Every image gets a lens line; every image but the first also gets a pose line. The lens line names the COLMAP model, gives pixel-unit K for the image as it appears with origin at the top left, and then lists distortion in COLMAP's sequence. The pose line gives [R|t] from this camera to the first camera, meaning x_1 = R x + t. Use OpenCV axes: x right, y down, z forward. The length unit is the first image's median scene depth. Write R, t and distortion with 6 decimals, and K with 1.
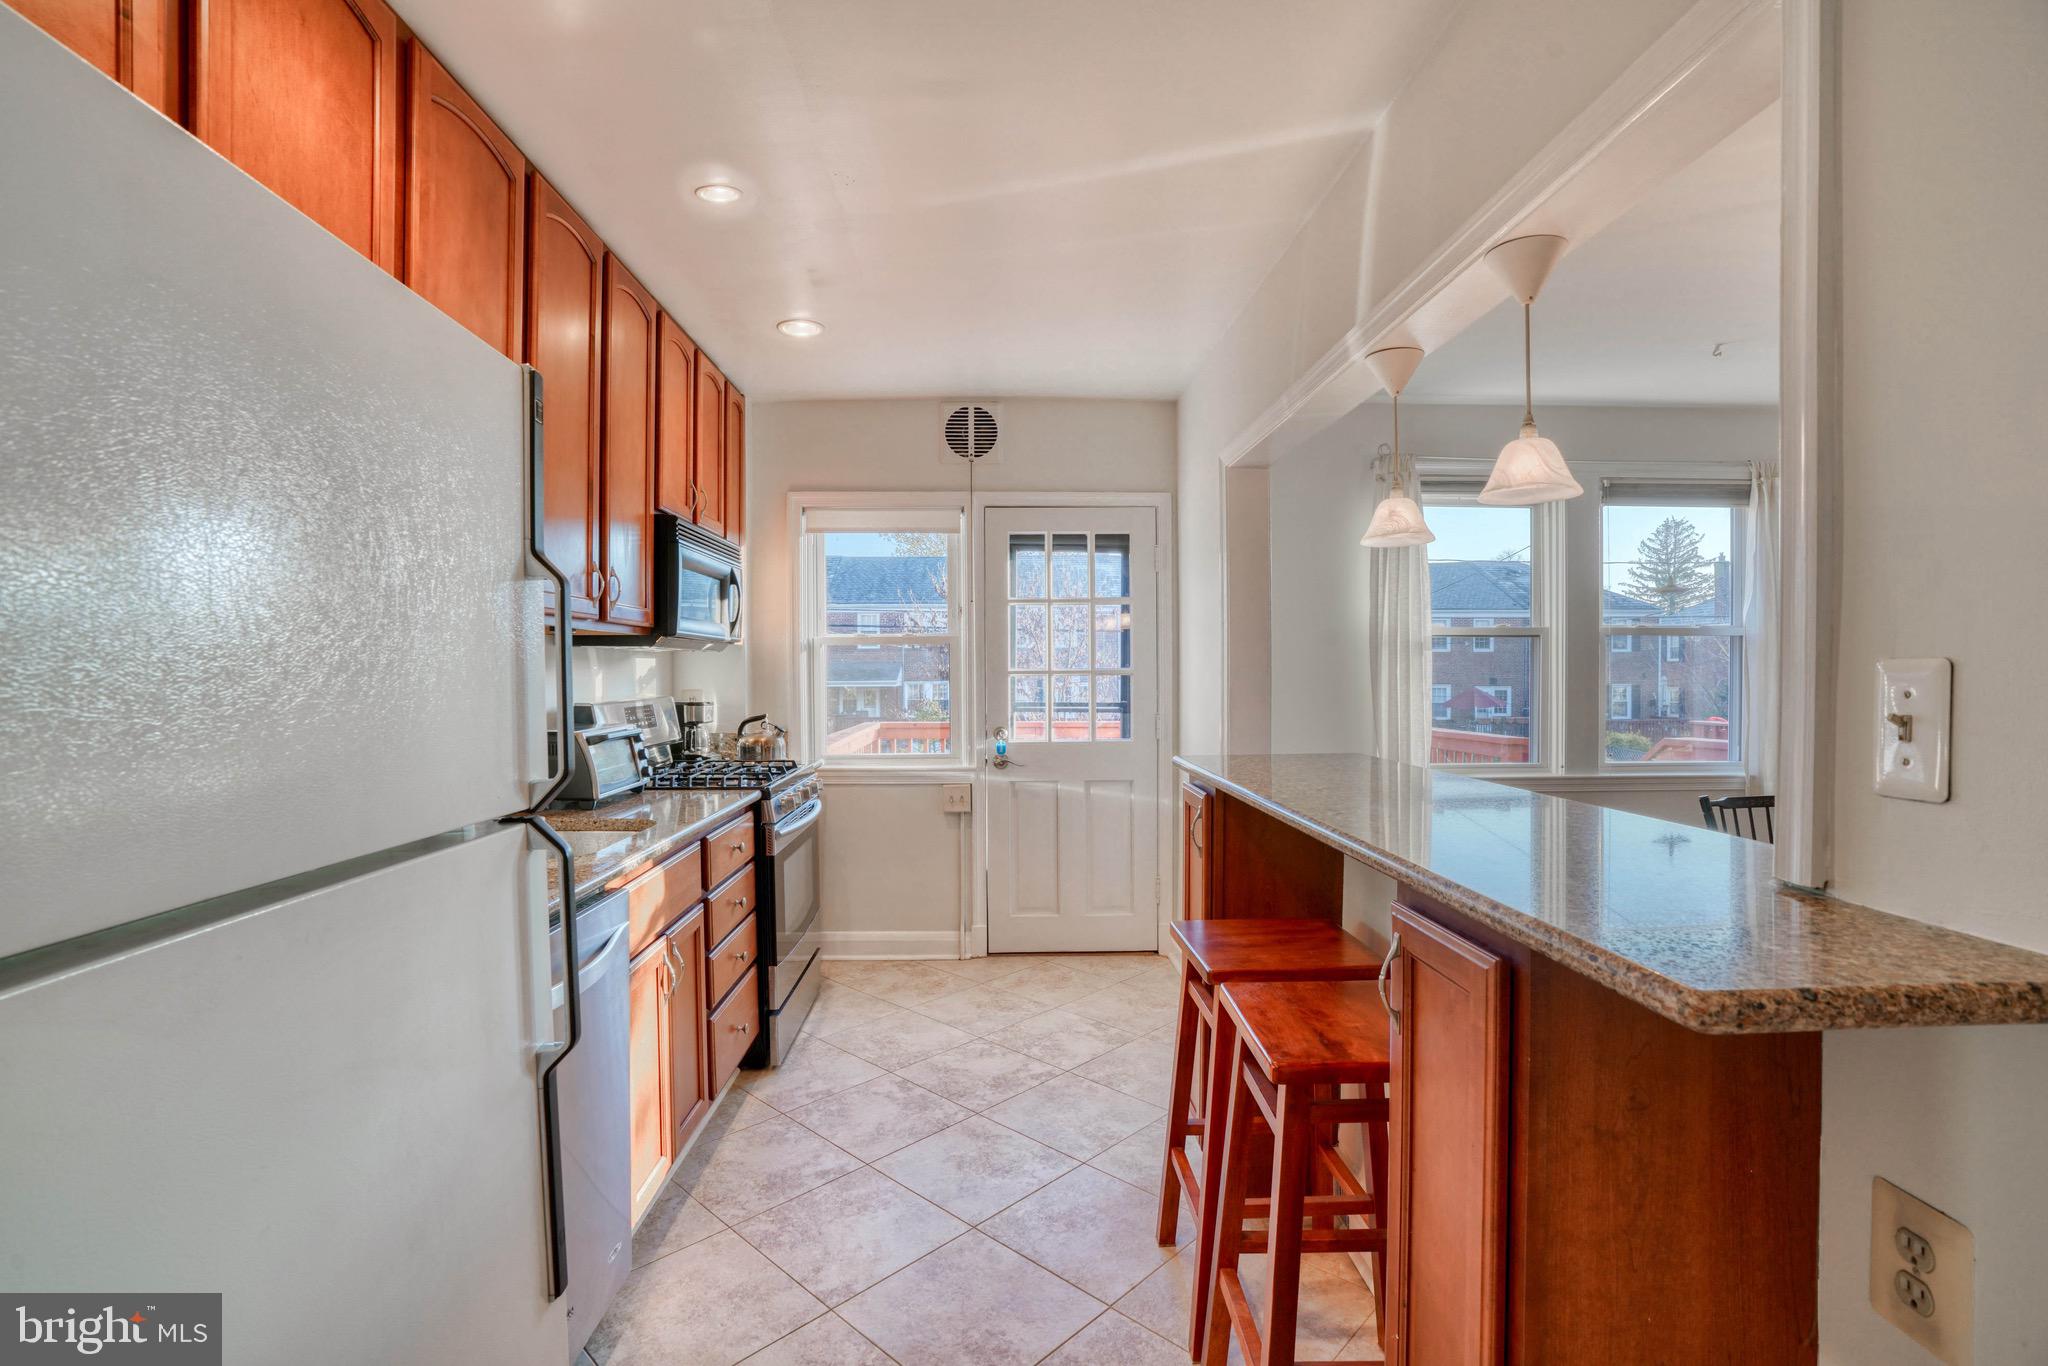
lens RADIAL K [[955.8, 0, 1023.9], [0, 955.8, 683.1], [0, 0, 1]] dist [-0.066766, 0.026192]
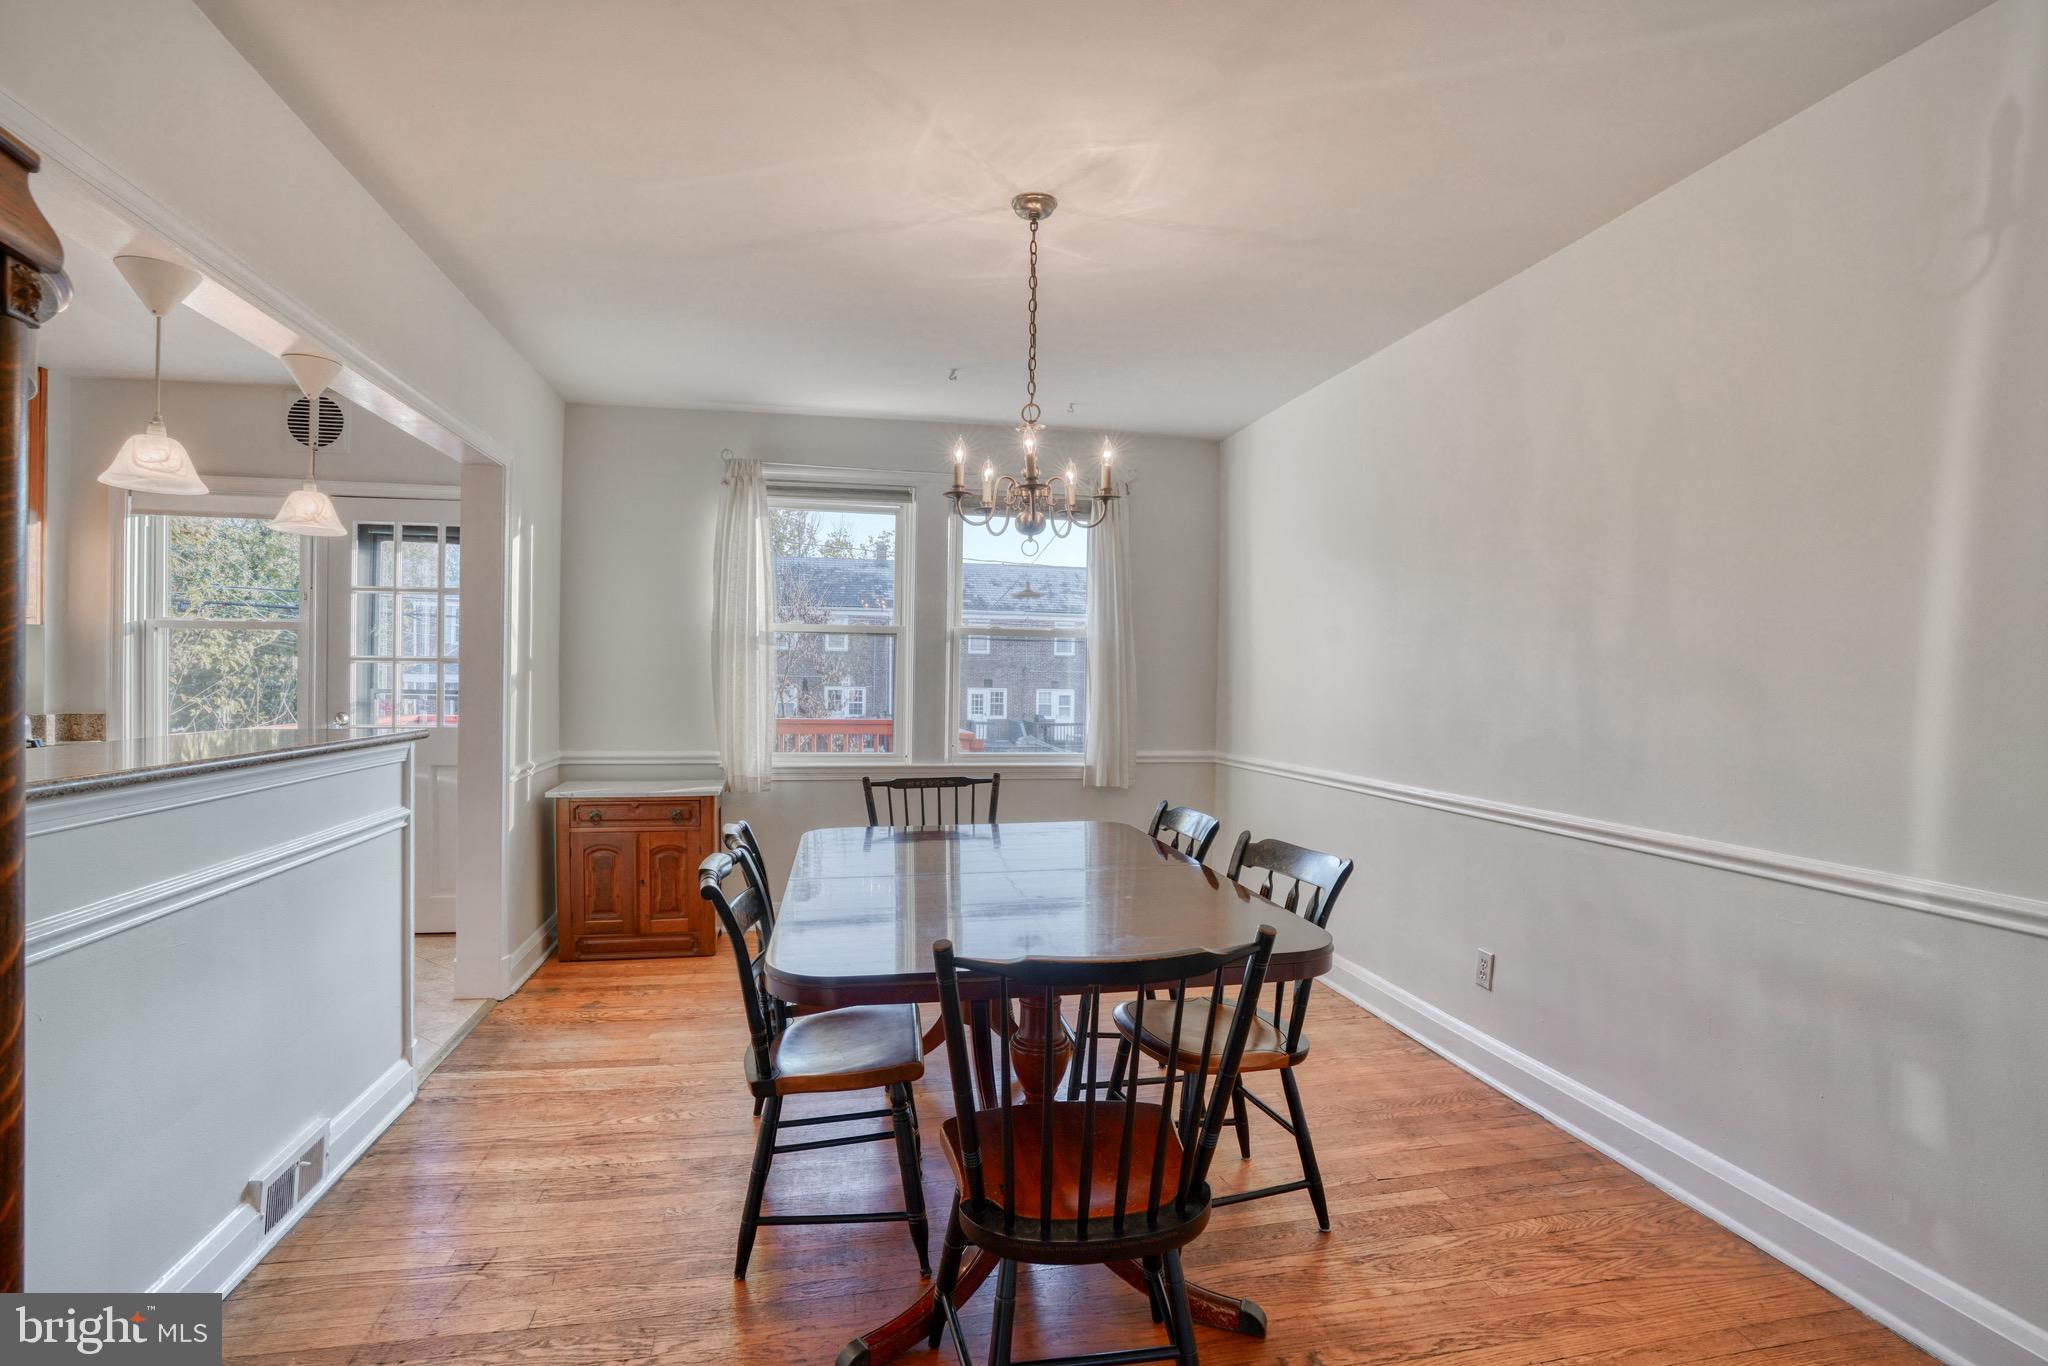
lens RADIAL K [[955.8, 0, 999.4], [0, 955.8, 681.3], [0, 0, 1]] dist [-0.066766, 0.026192]
pose [[0.985403, 0.015641, 0.169516, 0.504733], [-0.014264, 0.999855, -0.009338, 0.012490], [-0.169637, 0.006784, 0.985483, -0.098341]]
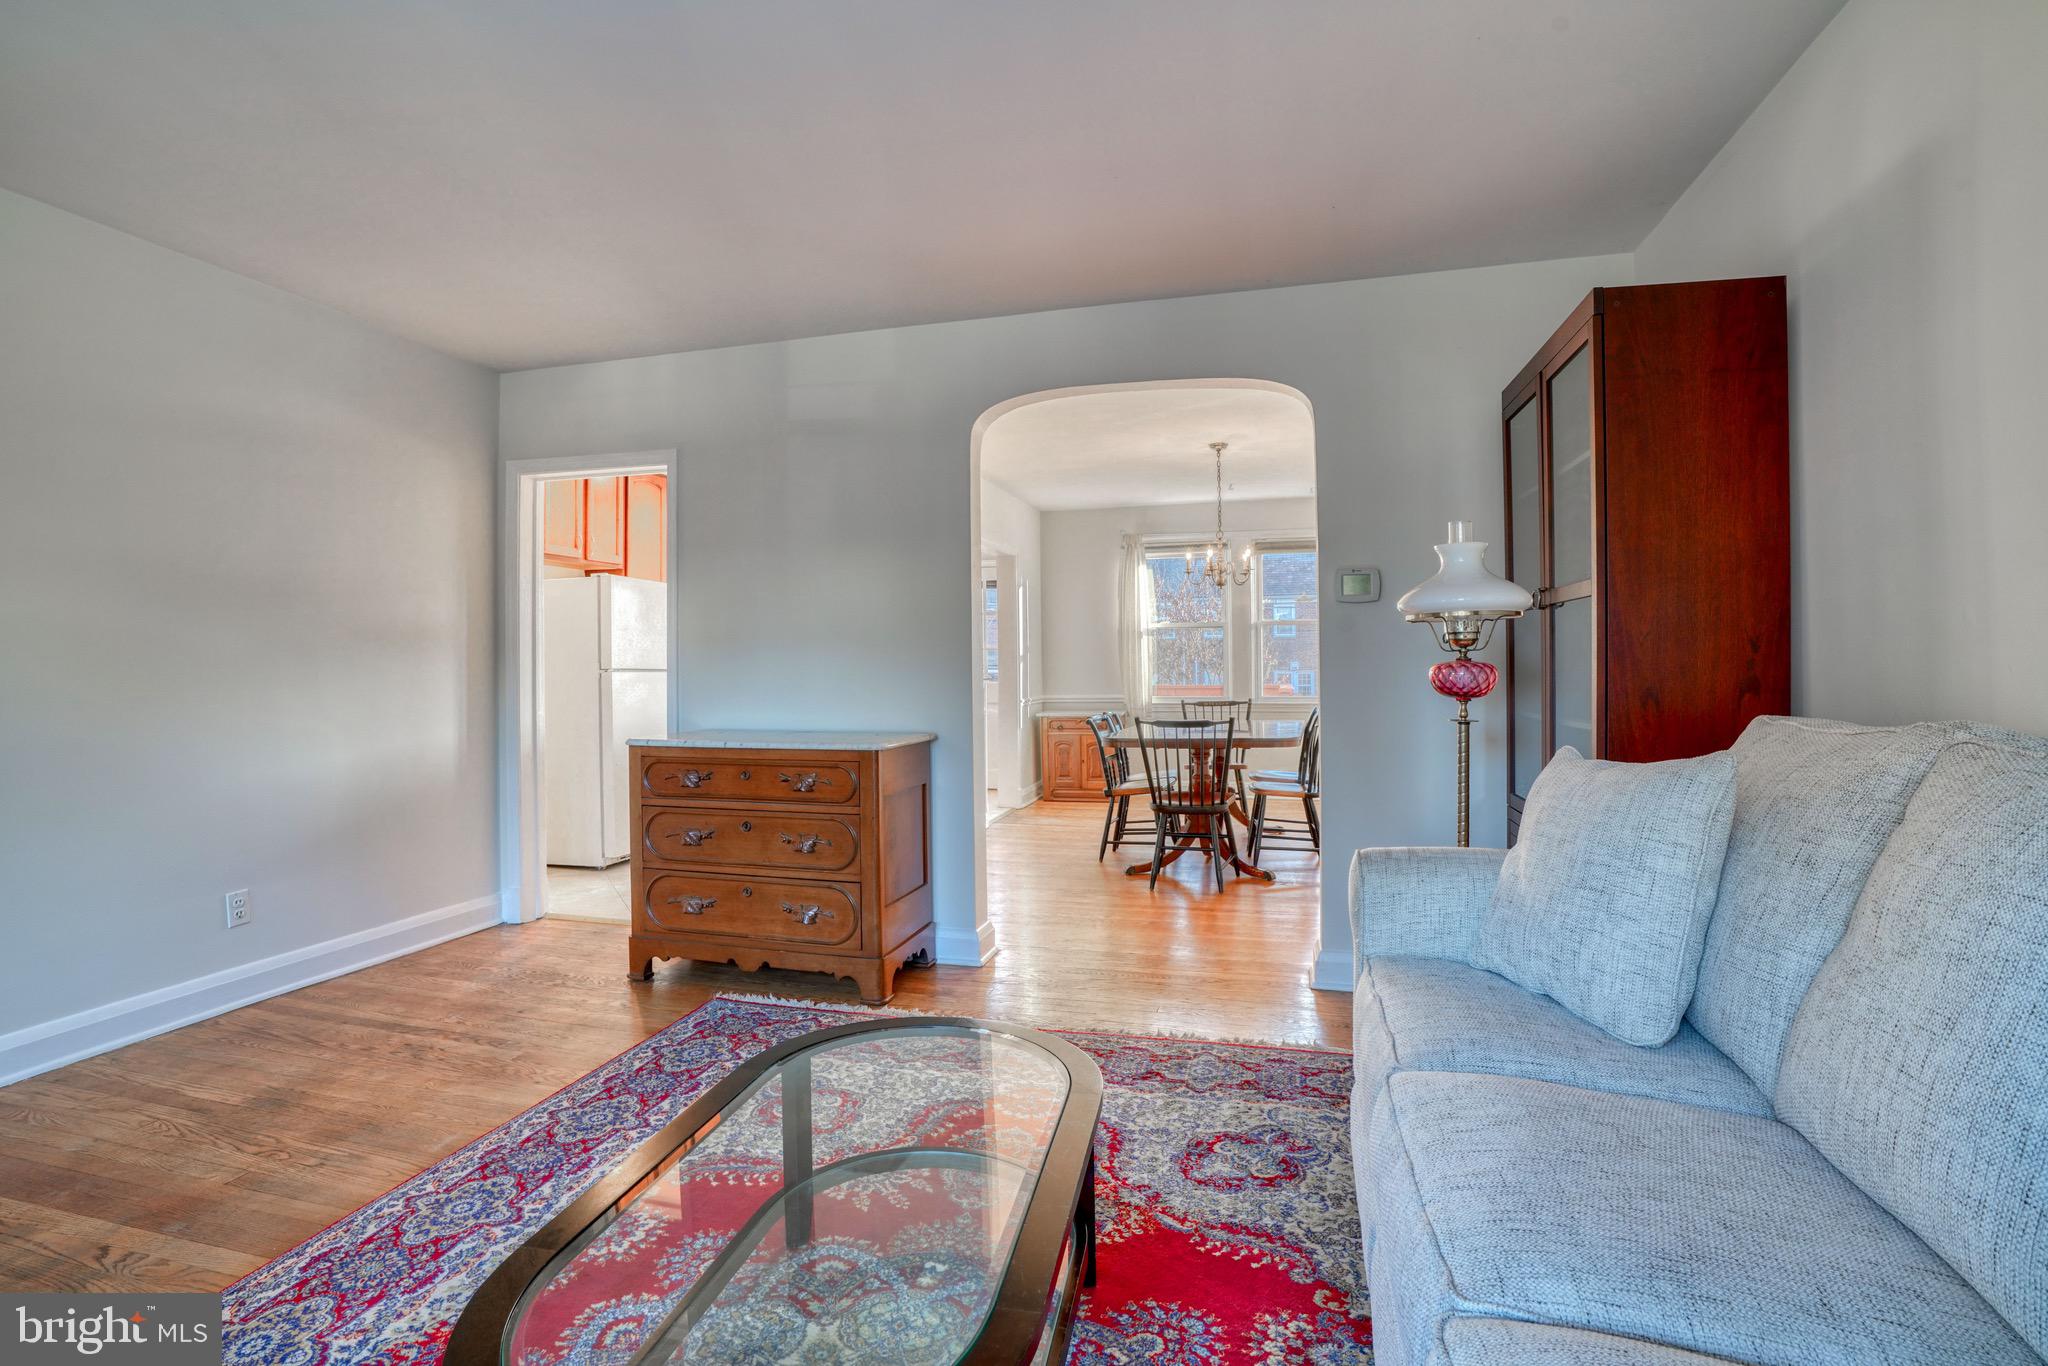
lens RADIAL K [[955.8, 0, 1033.6], [0, 955.8, 657.4], [0, 0, 1]] dist [-0.066766, 0.026192]
pose [[0.961659, -0.010157, -0.274059, 0.736733], [0.005052, 0.999800, -0.019329, 0.045133], [0.274201, 0.017204, 0.961518, -0.928029]]
